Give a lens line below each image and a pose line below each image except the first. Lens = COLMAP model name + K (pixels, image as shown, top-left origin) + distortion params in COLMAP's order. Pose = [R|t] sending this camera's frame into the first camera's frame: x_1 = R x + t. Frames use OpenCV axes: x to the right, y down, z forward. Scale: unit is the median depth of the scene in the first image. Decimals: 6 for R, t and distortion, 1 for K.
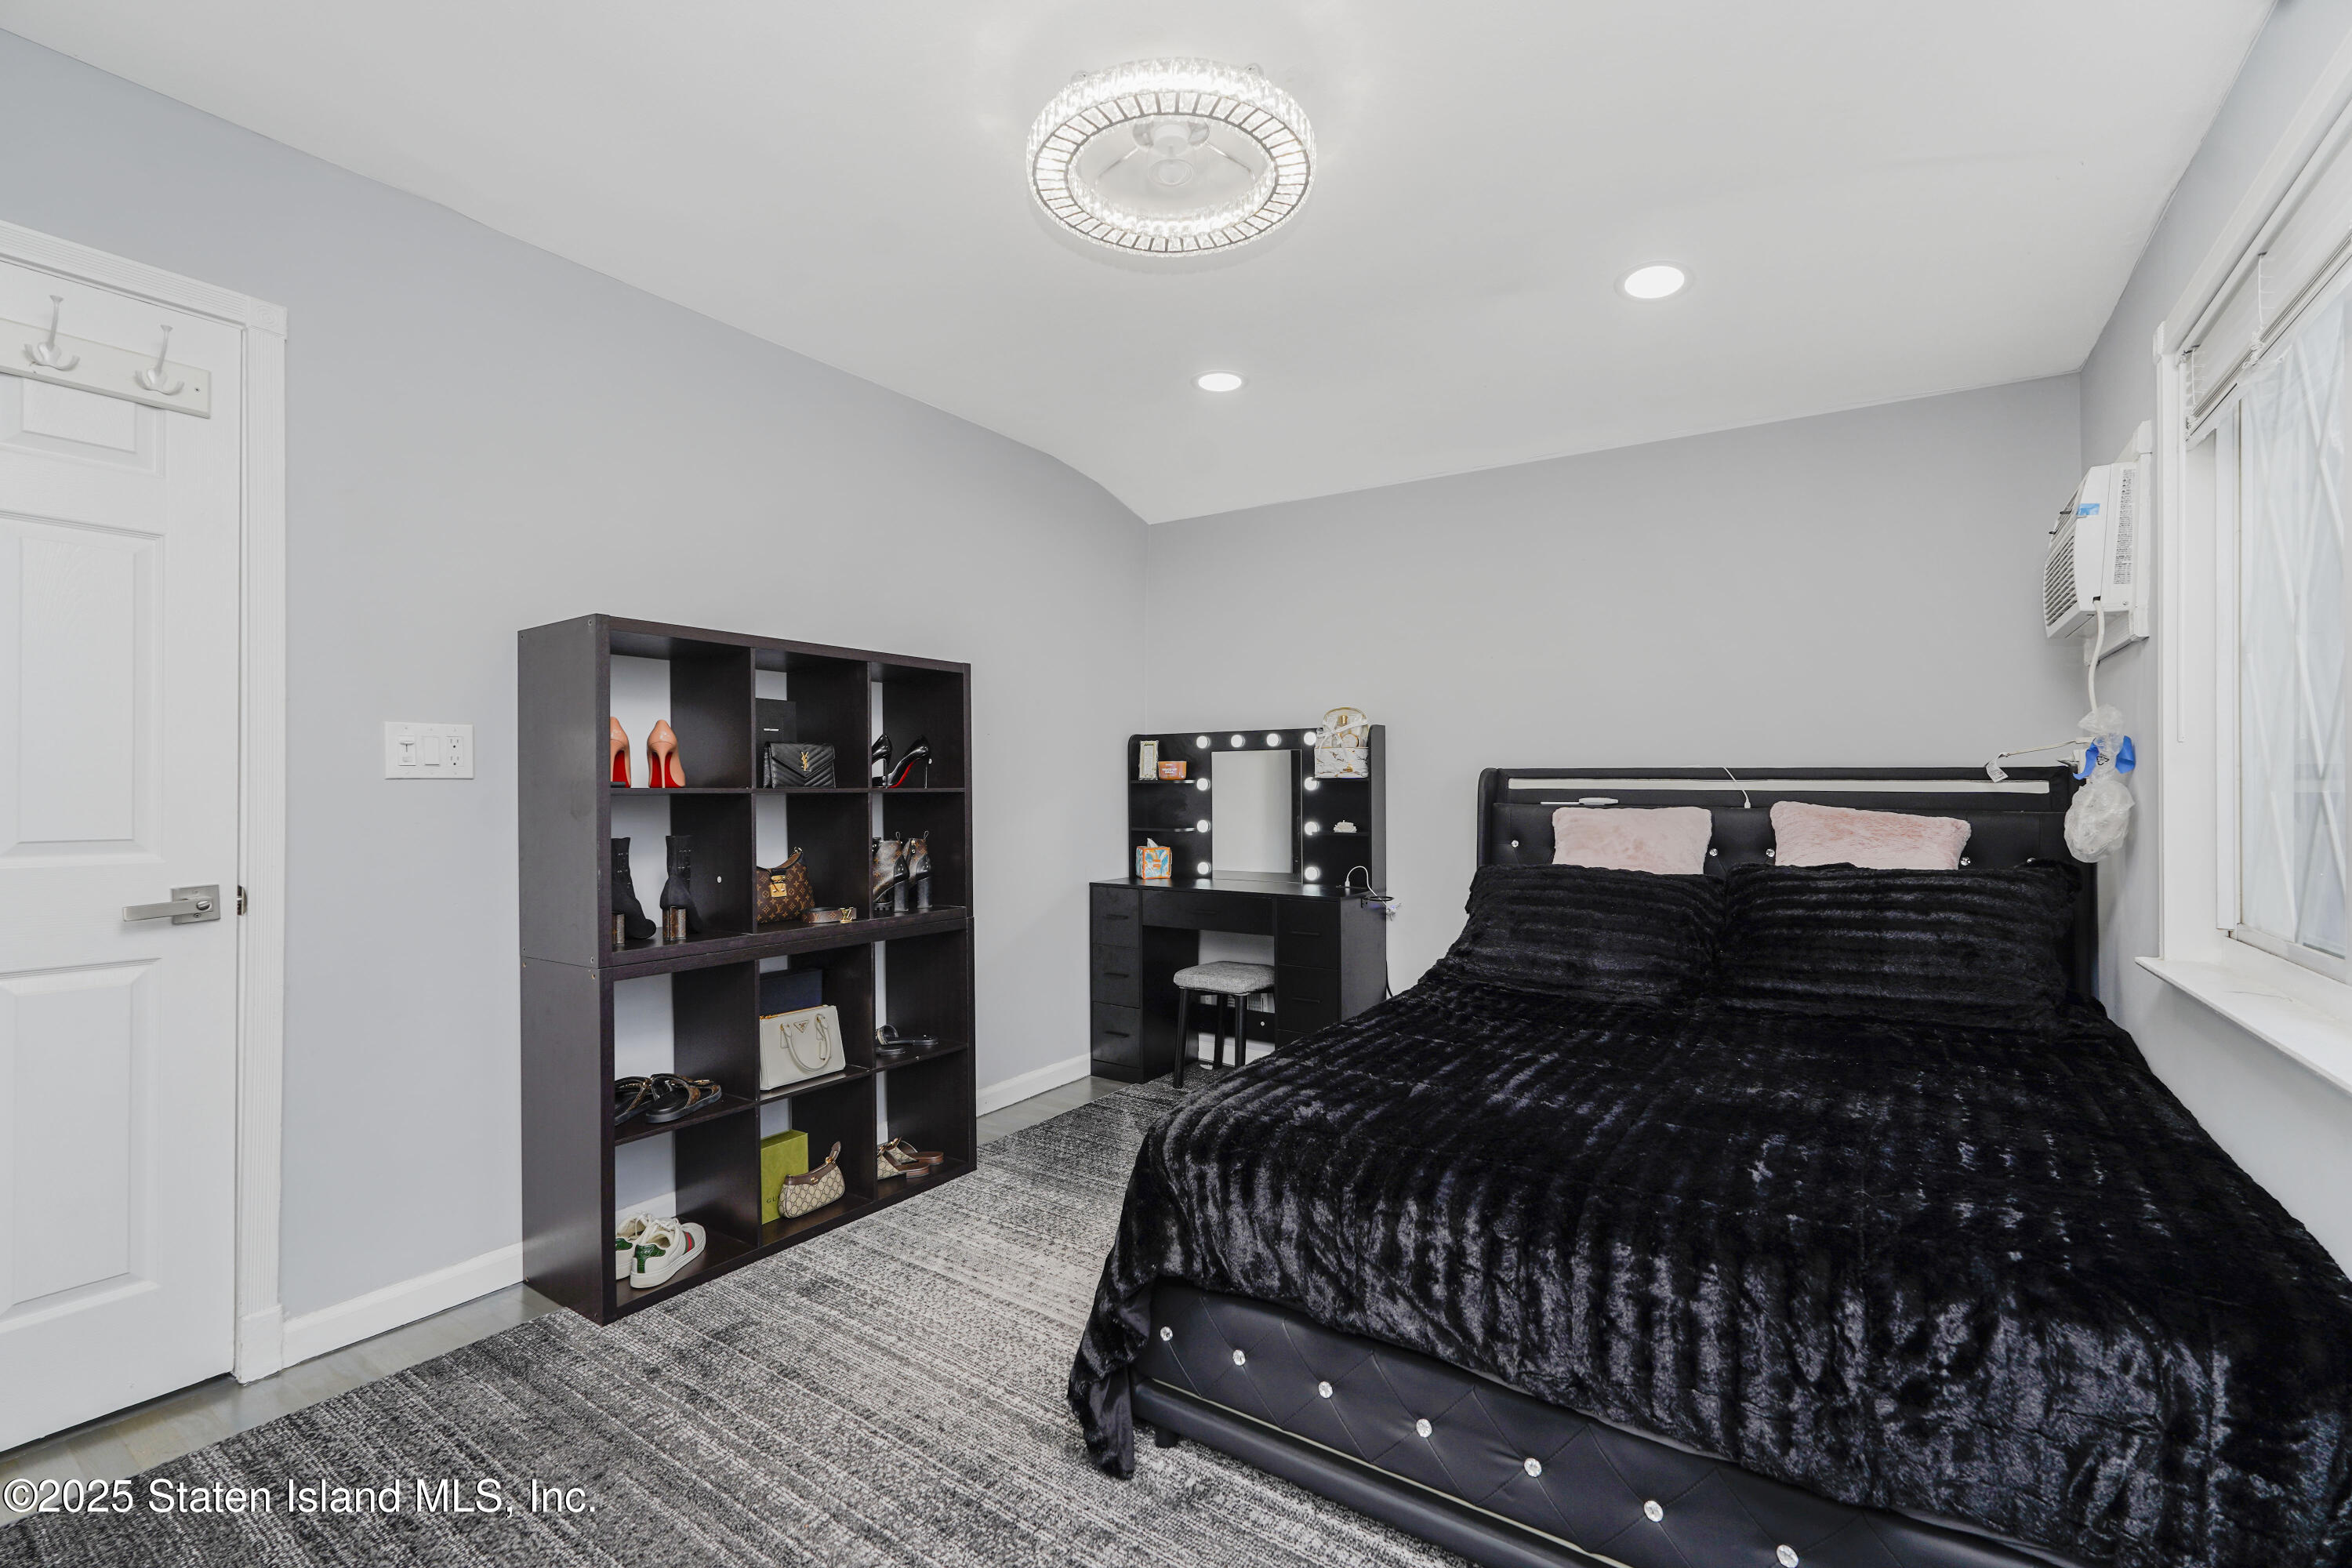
lens RADIAL K [[1033.9, 0, 1162.4], [0, 1033.9, 802.9], [0, 0, 1]] dist [-0.000626, -0.000235]
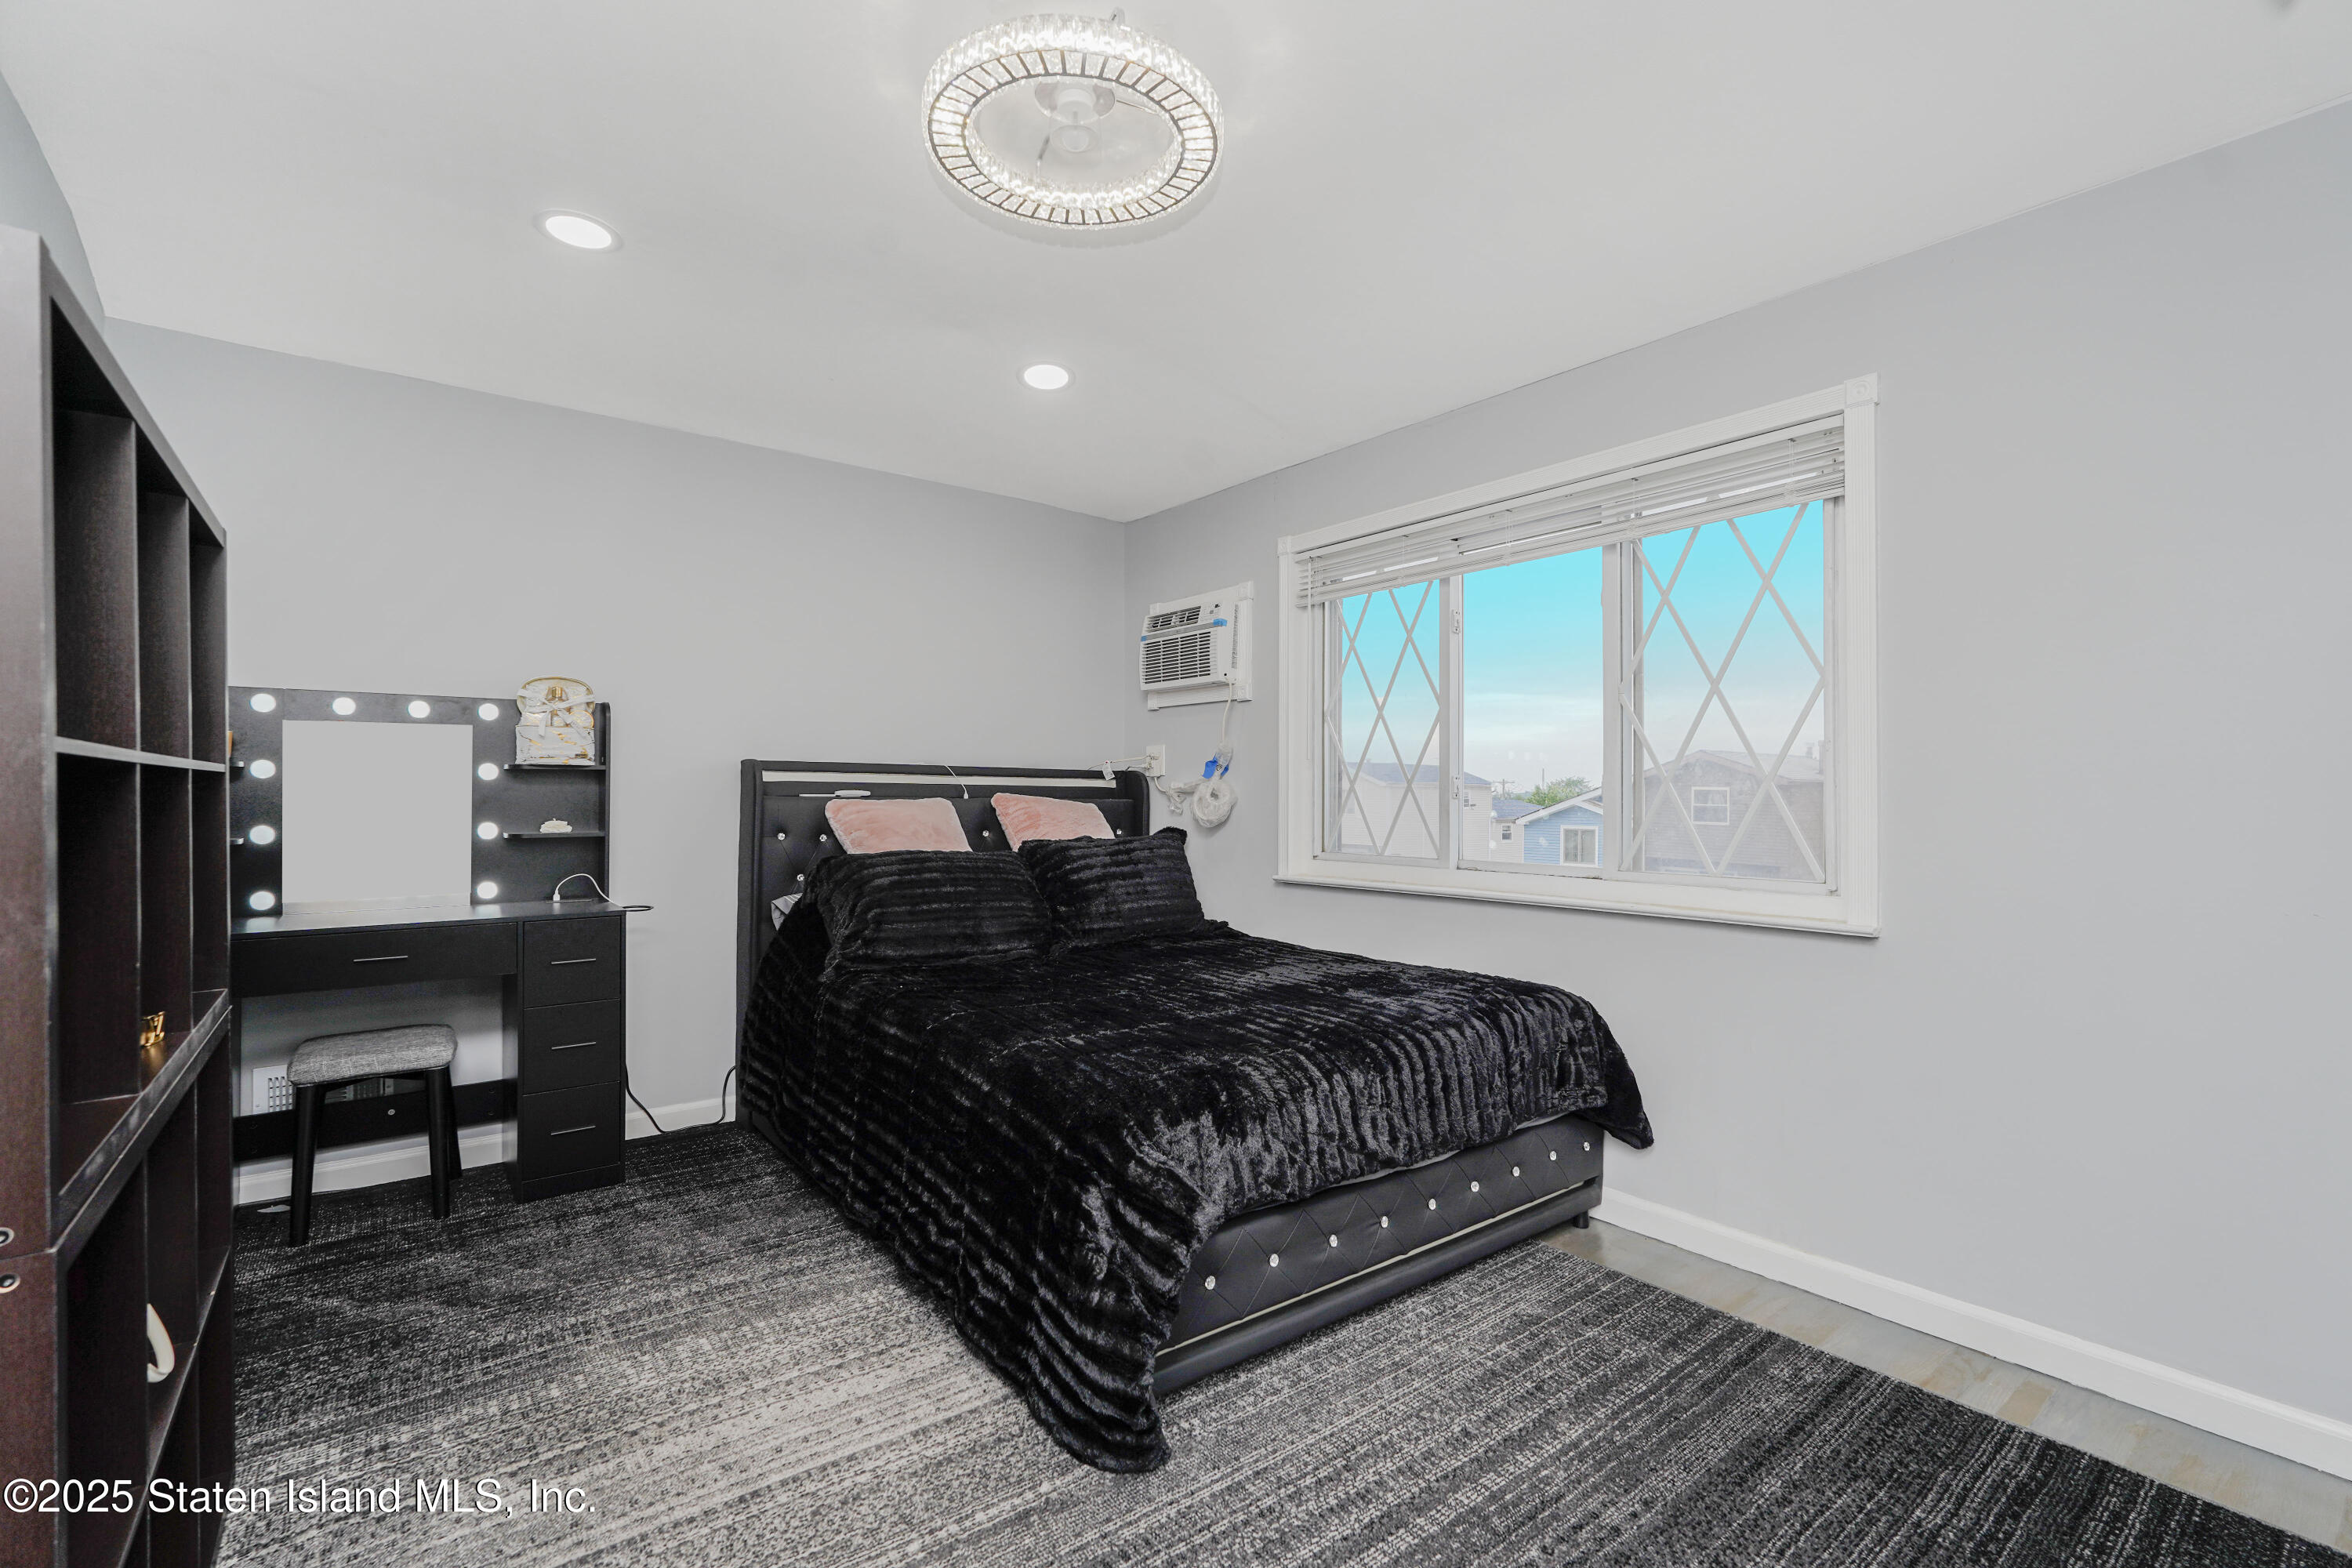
lens RADIAL K [[1045.1, 0, 1190.0], [0, 1045.1, 791.2], [0, 0, 1]] dist [0.000084, -0.000009]
pose [[0.305454, 0.002168, 0.952204, -0.489290], [0.006566, 0.999969, -0.004383, 0.002985], [-0.952184, 0.007591, 0.305431, 0.317163]]
